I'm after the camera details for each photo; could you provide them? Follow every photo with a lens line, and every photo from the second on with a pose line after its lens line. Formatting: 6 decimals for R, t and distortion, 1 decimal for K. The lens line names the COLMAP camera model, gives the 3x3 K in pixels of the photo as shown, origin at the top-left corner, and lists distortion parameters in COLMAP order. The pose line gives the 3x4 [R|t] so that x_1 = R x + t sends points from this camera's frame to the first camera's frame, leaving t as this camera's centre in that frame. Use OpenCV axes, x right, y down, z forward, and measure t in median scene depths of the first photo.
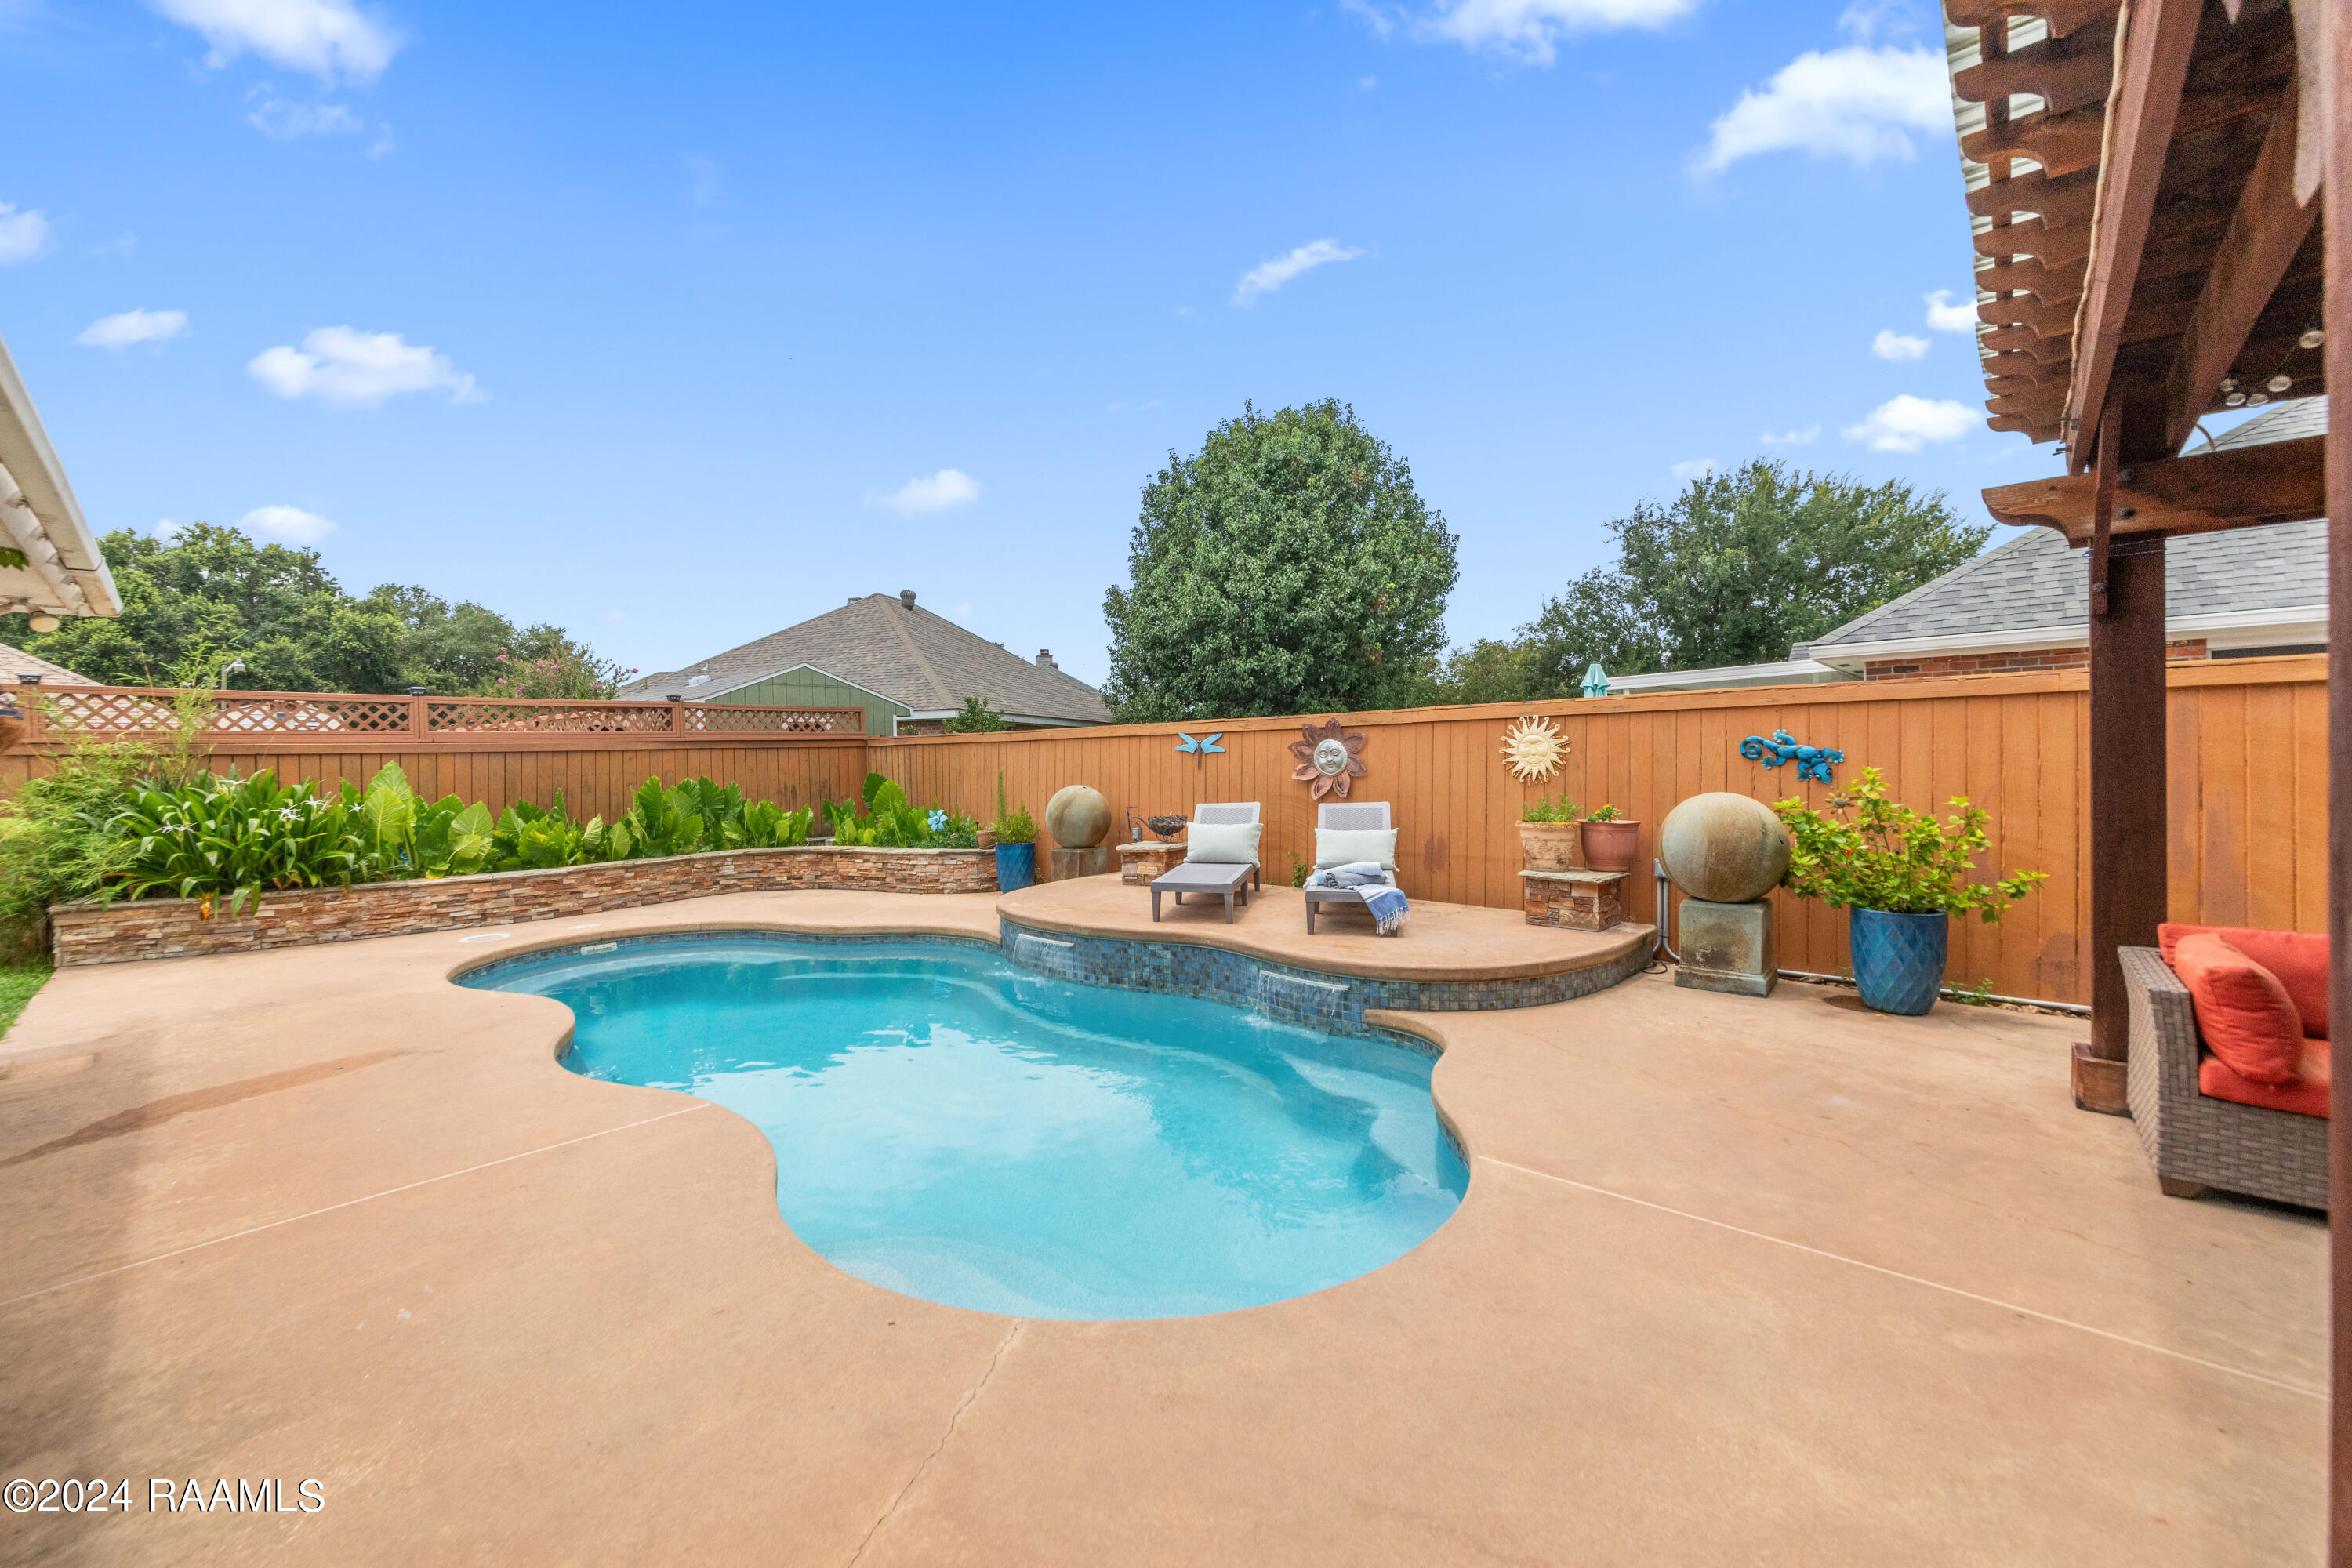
lens RADIAL K [[928.7, 0, 1148.9], [0, 928.7, 771.3], [0, 0, 1]] dist [-0.003294, -0.000346]
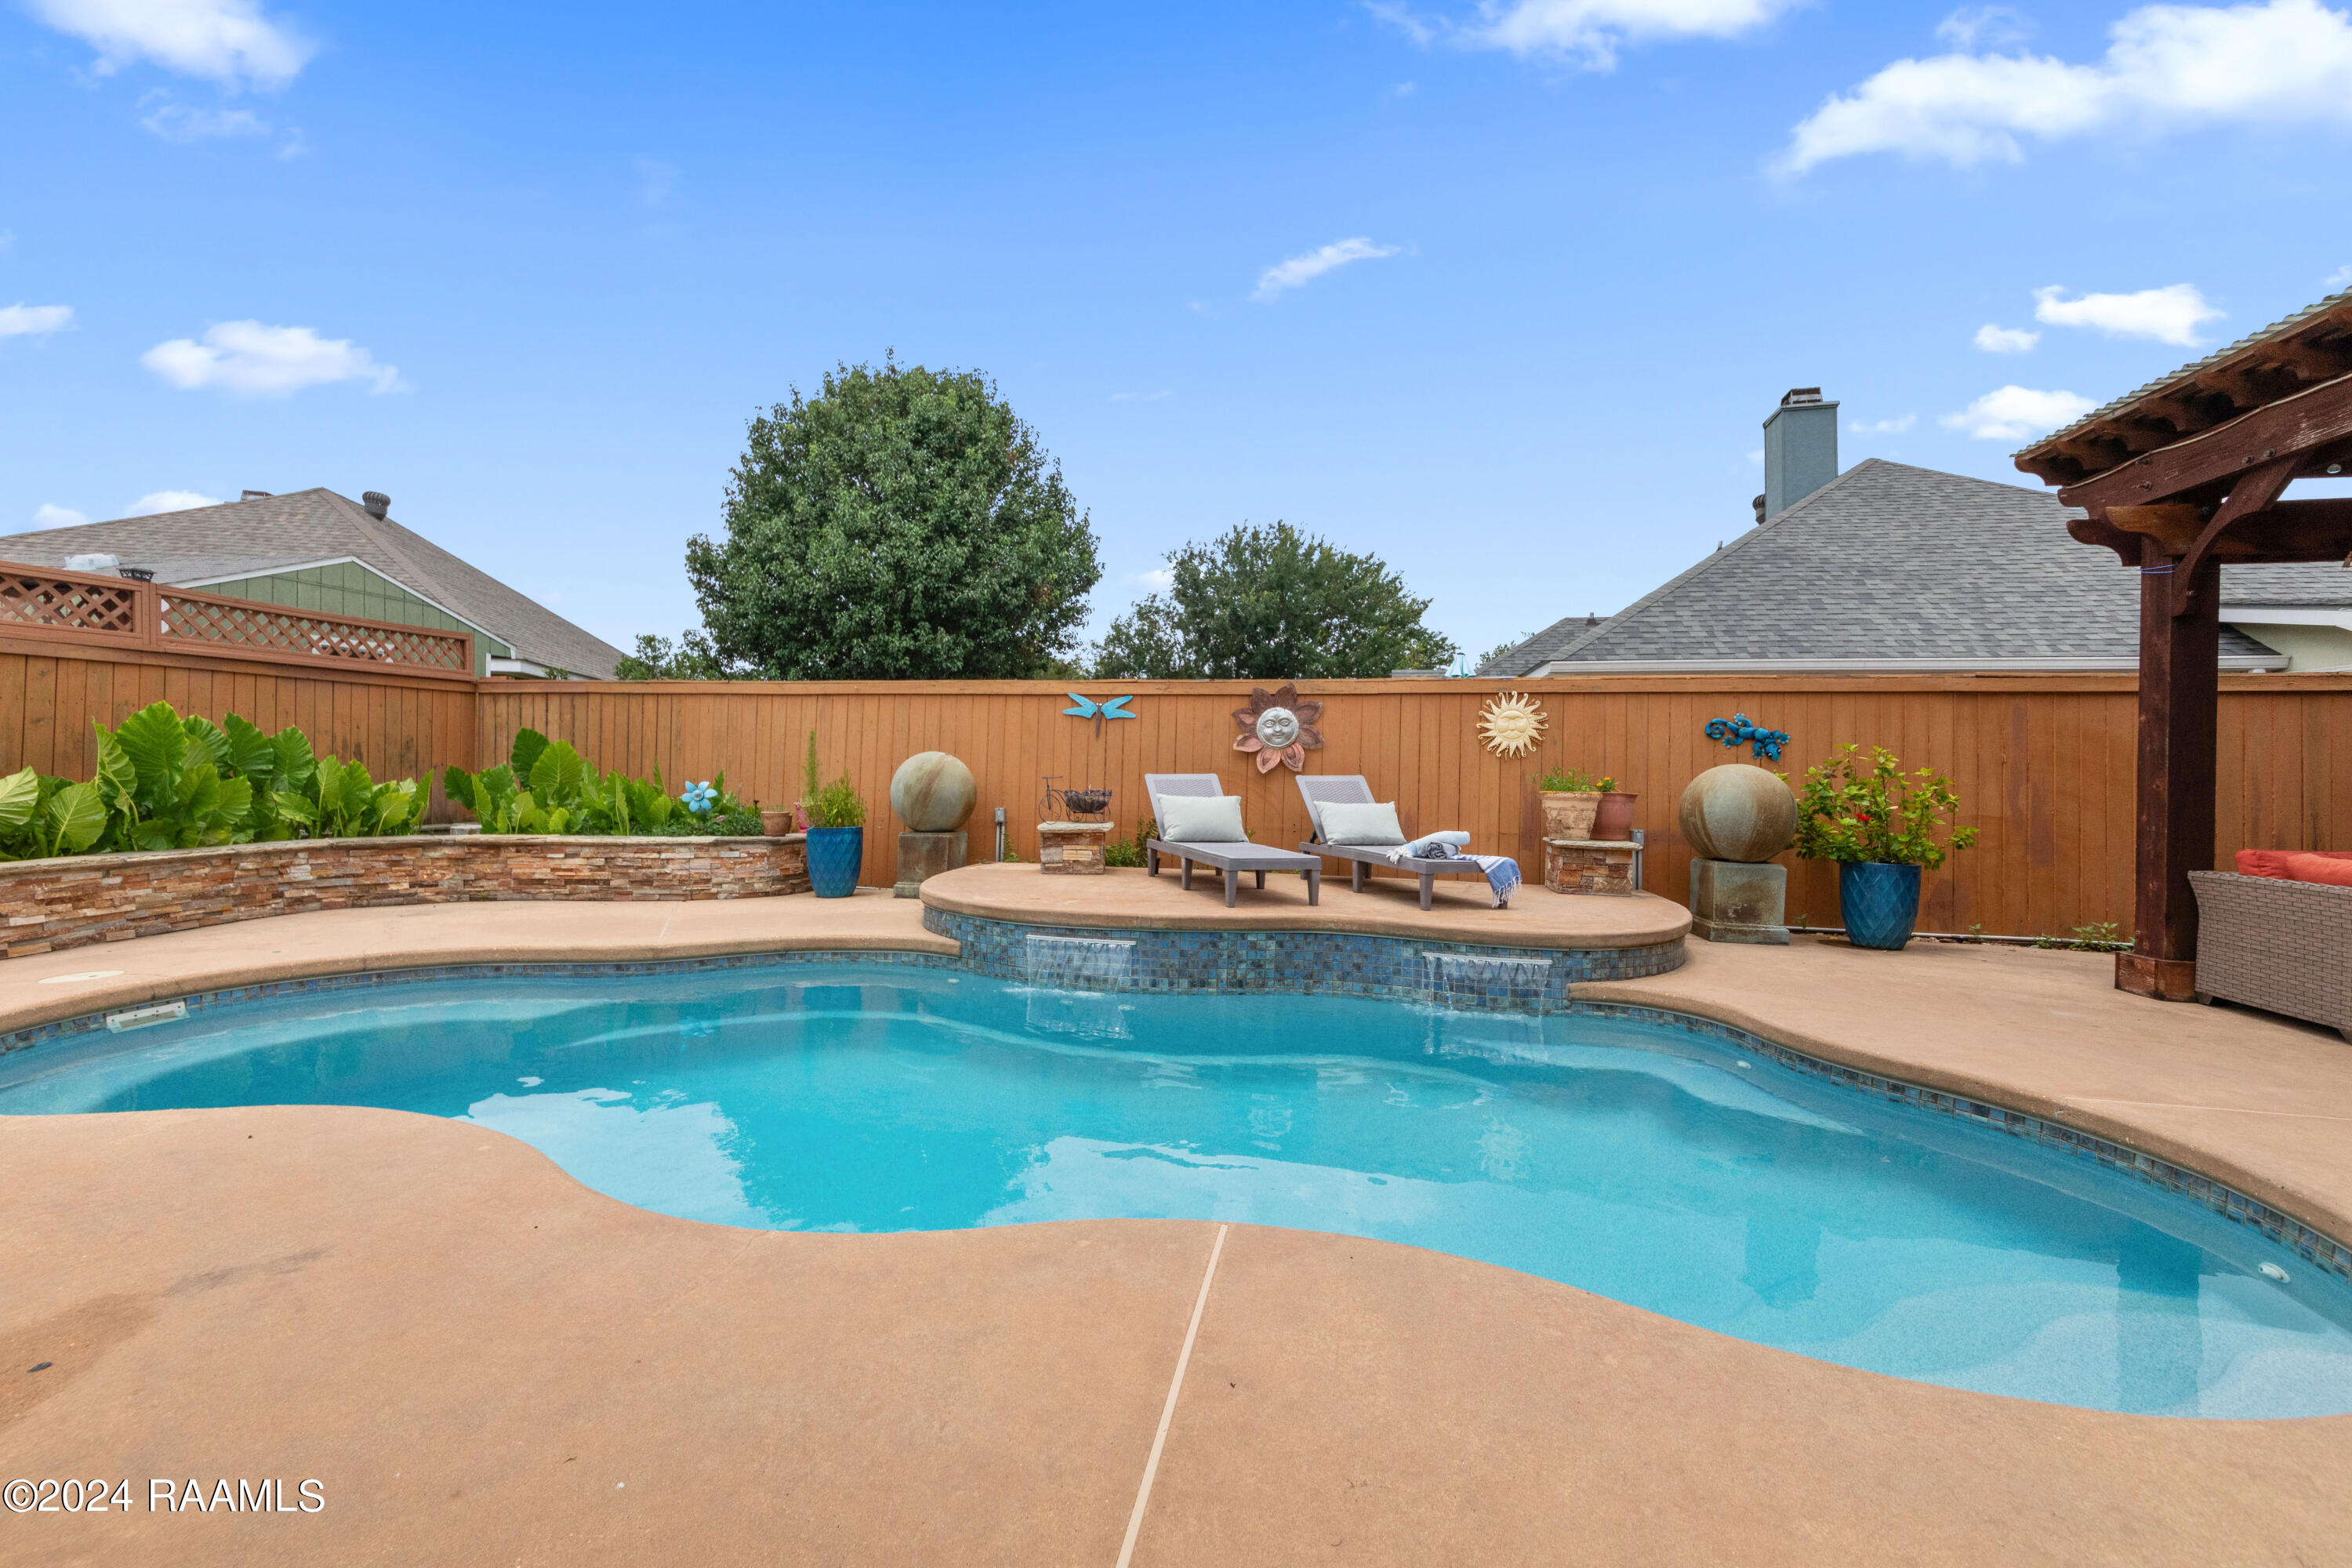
lens RADIAL K [[953.7, 0, 1154.8], [0, 953.7, 779.2], [0, 0, 1]] dist [-0.003891, -0.000572]
pose [[0.858444, 0.030024, 0.512028, -0.314263], [-0.027447, 0.999544, -0.012594, 0.041395], [-0.512172, -0.003243, 0.858877, 0.212560]]
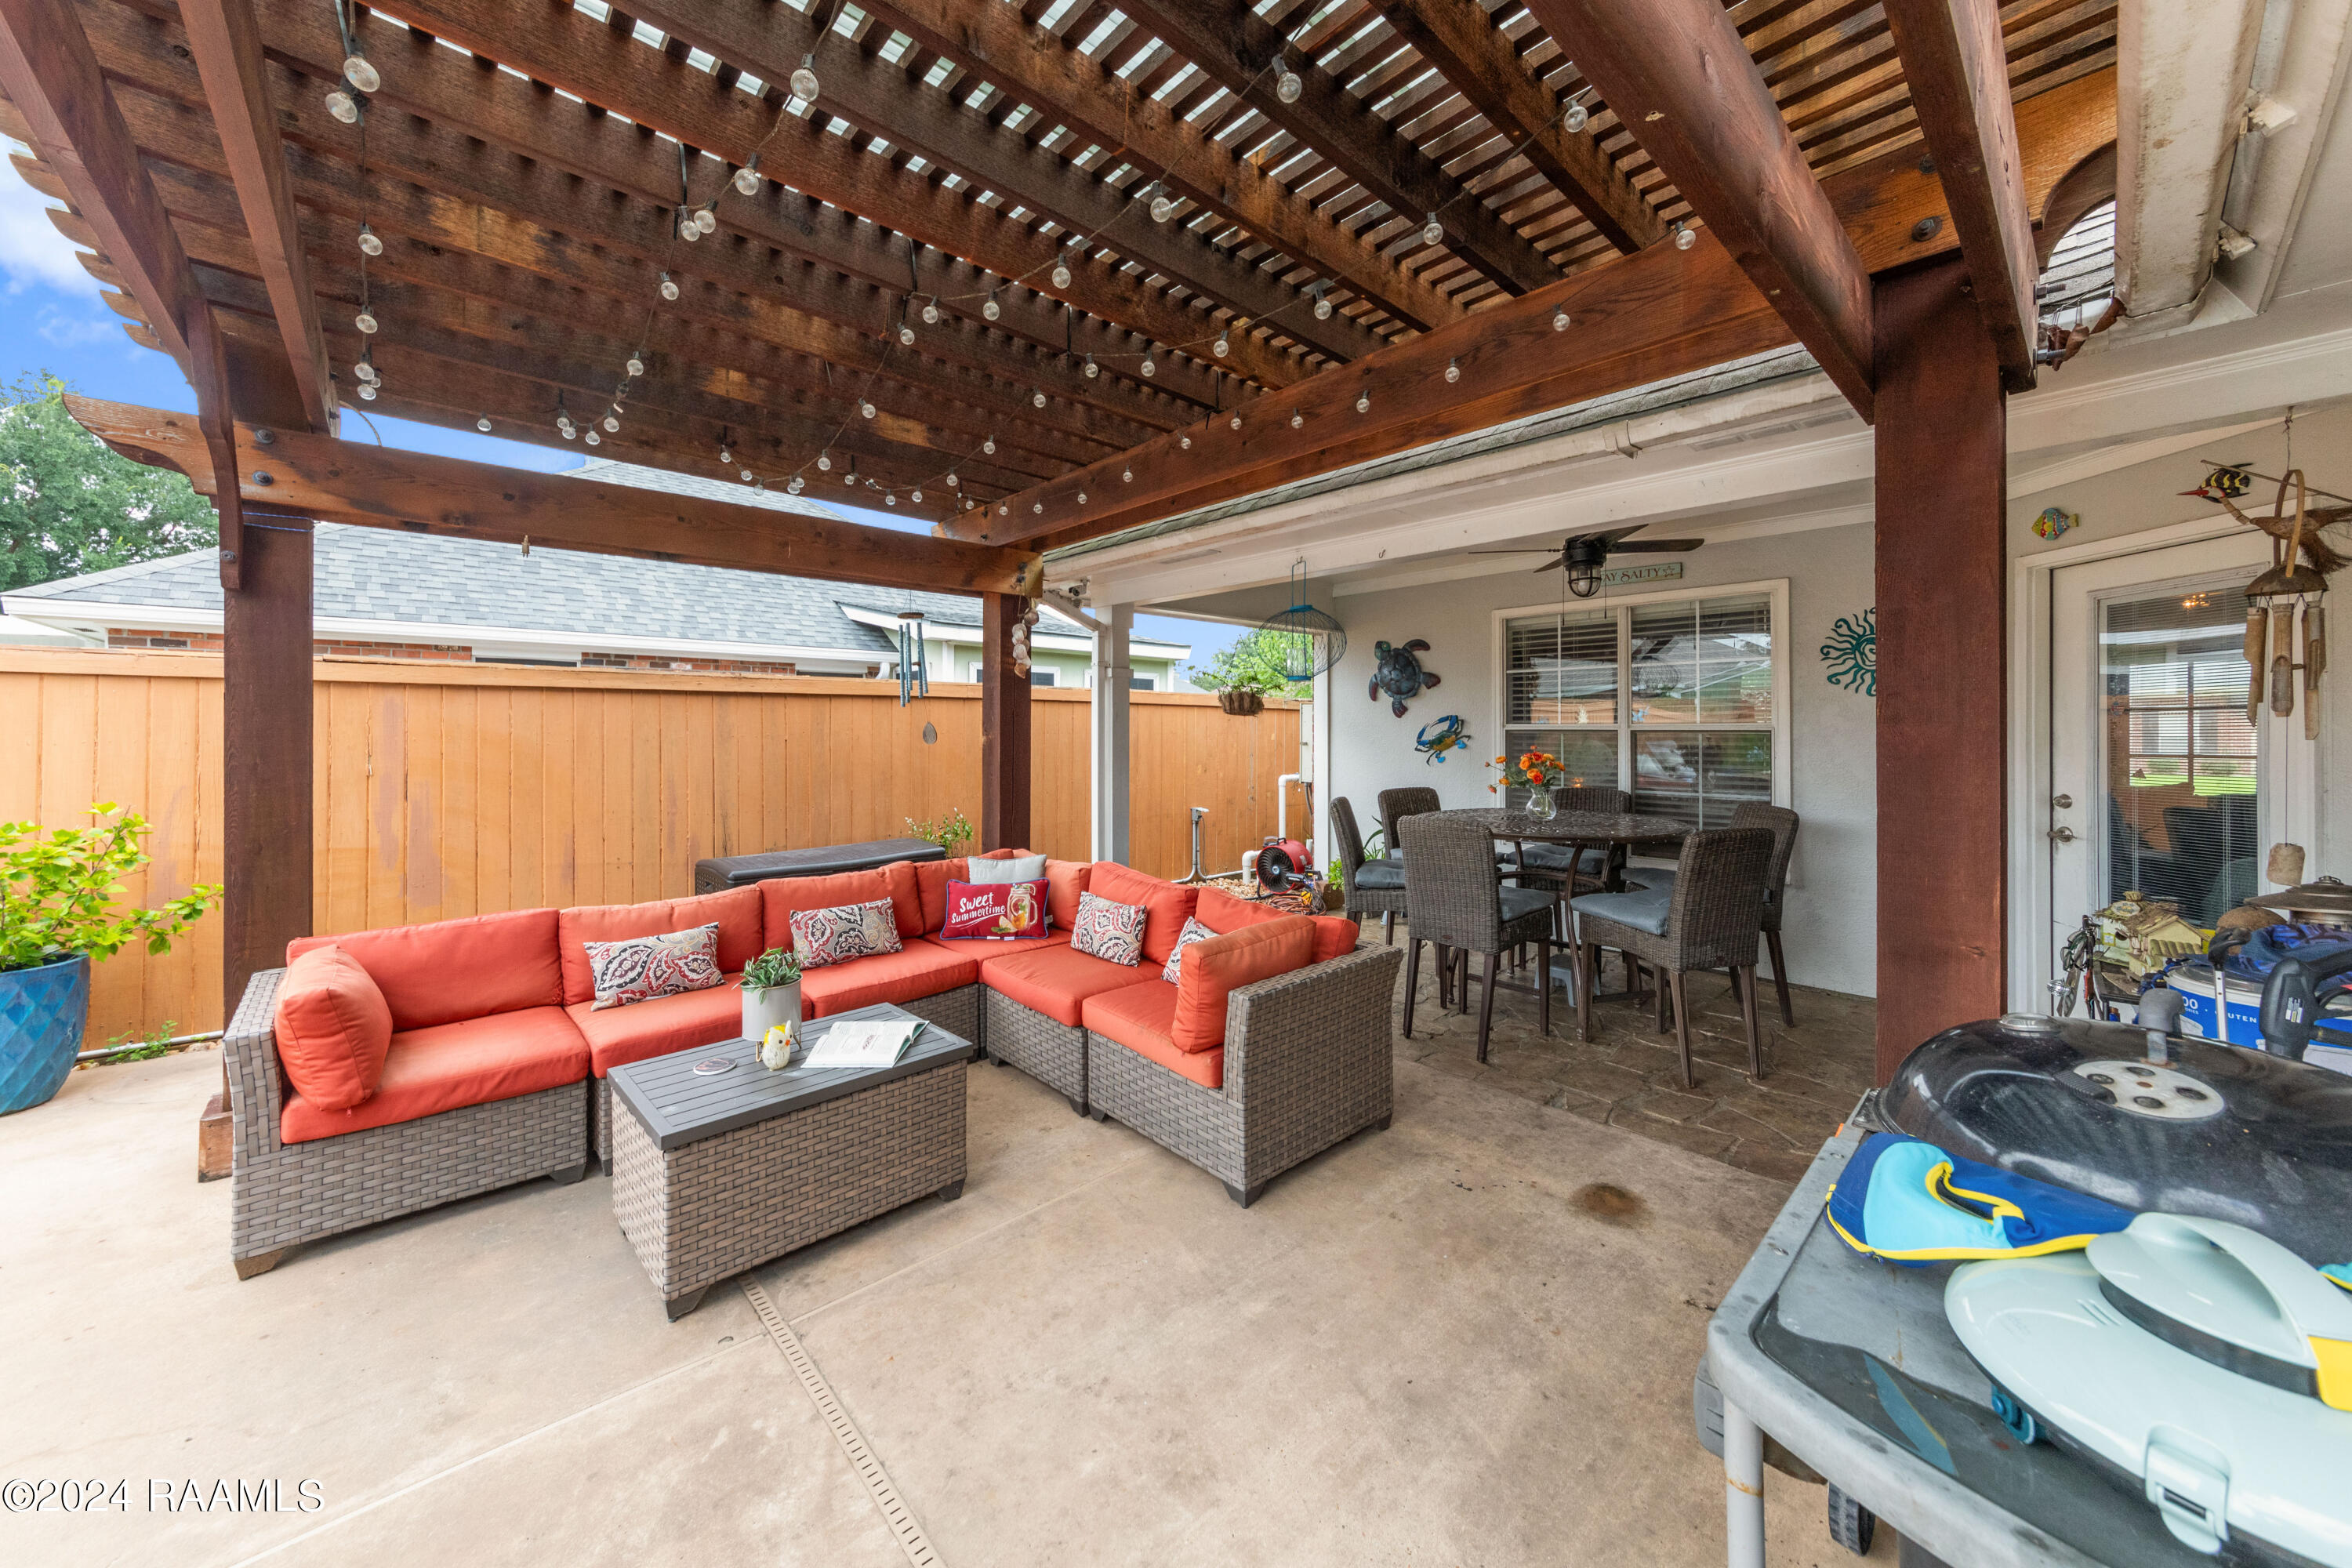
lens RADIAL K [[840.6, 0, 1156.9], [0, 840.6, 737.0], [0, 0, 1]] dist [-0.000664, -0.000096]
pose [[0.083967, 0.010182, 0.996416, 0.117607], [0.011472, 0.999872, -0.011184, -0.004860], [-0.996402, 0.012370, 0.083840, 0.029881]]
